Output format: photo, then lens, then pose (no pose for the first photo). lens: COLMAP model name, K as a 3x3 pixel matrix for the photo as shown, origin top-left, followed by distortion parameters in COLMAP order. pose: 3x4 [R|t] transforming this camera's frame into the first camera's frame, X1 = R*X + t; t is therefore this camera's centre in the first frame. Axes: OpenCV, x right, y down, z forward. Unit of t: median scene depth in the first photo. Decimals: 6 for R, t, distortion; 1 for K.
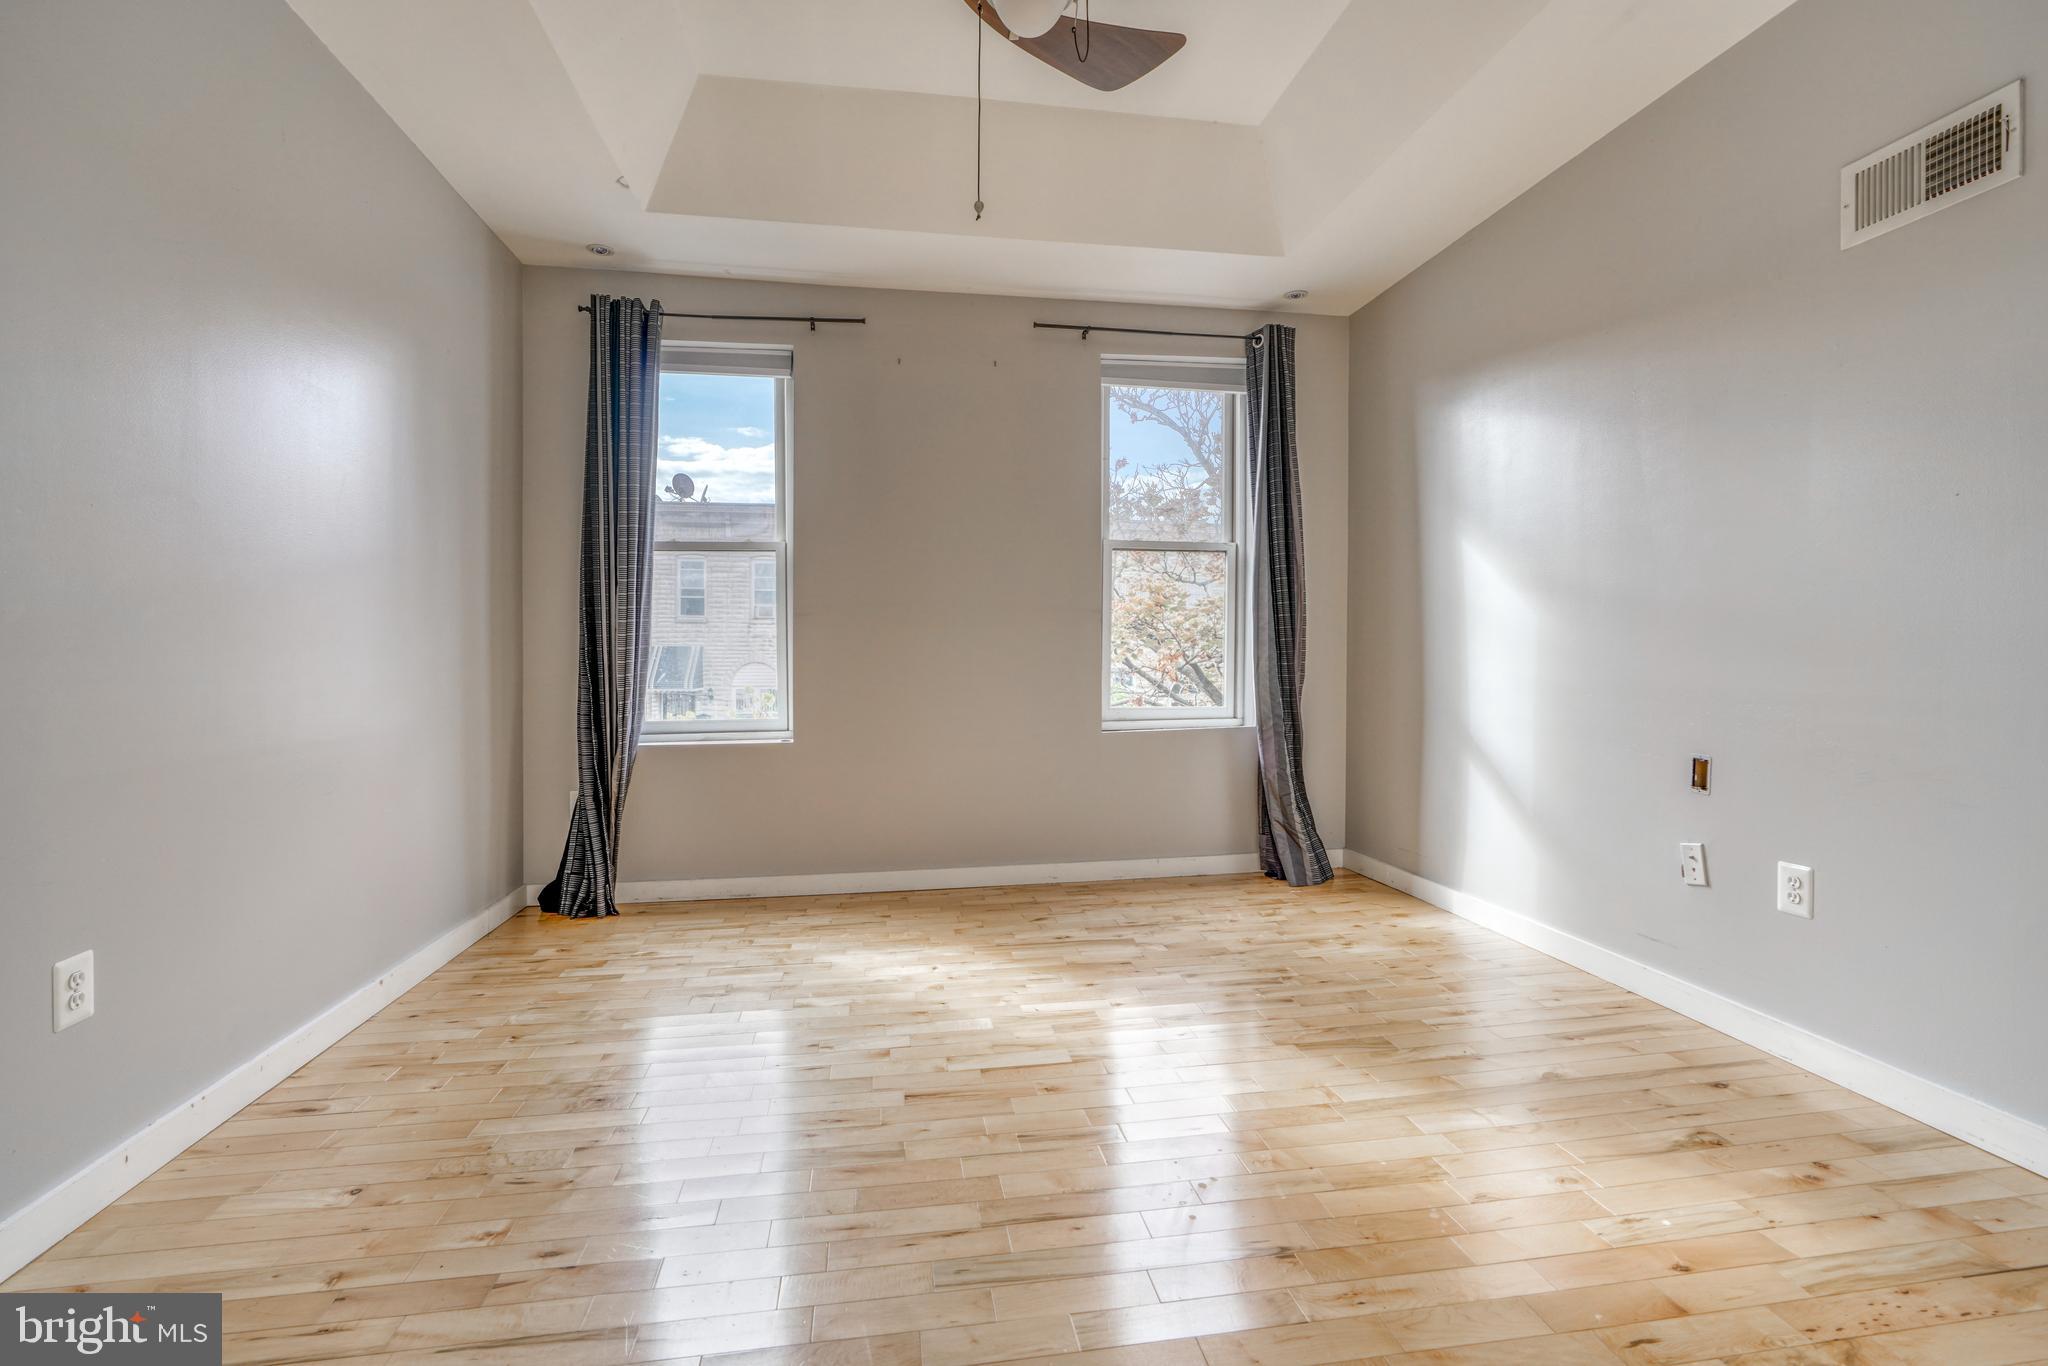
lens RADIAL K [[923.8, 0, 1027.0], [0, 923.8, 664.6], [0, 0, 1]] dist [-0.017682, 0.003310]
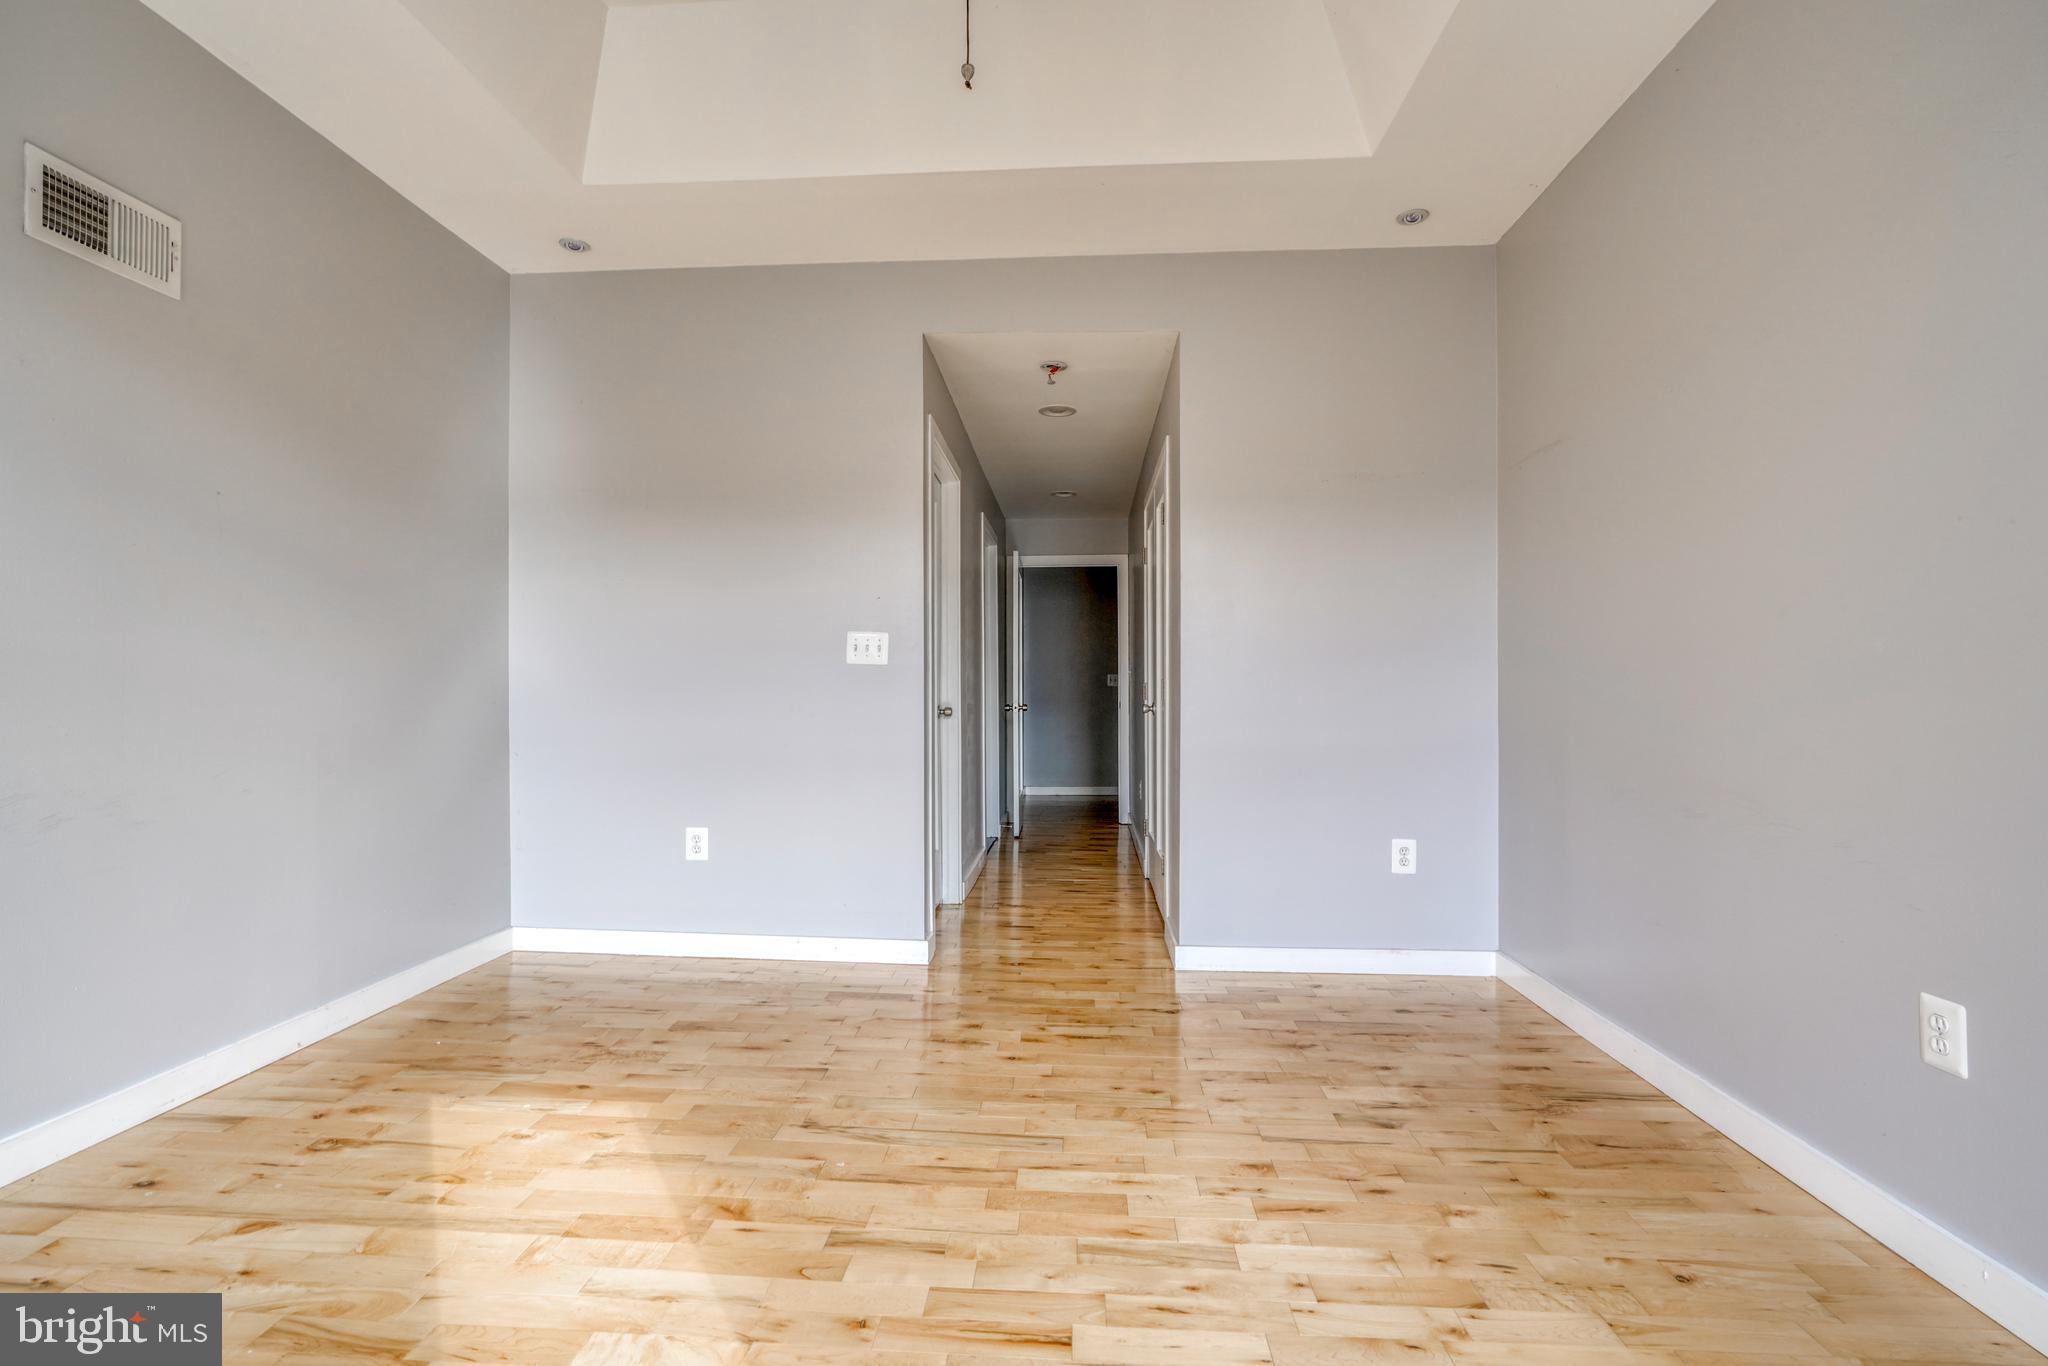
lens RADIAL K [[923.8, 0, 1026.9], [0, 923.8, 682.2], [0, 0, 1]] dist [-0.017682, 0.003310]
pose [[-0.972467, 0.003819, 0.233008, -0.305665], [0.006724, 0.999909, 0.011671, -0.024911], [-0.232942, 0.012916, -0.972405, 1.927340]]
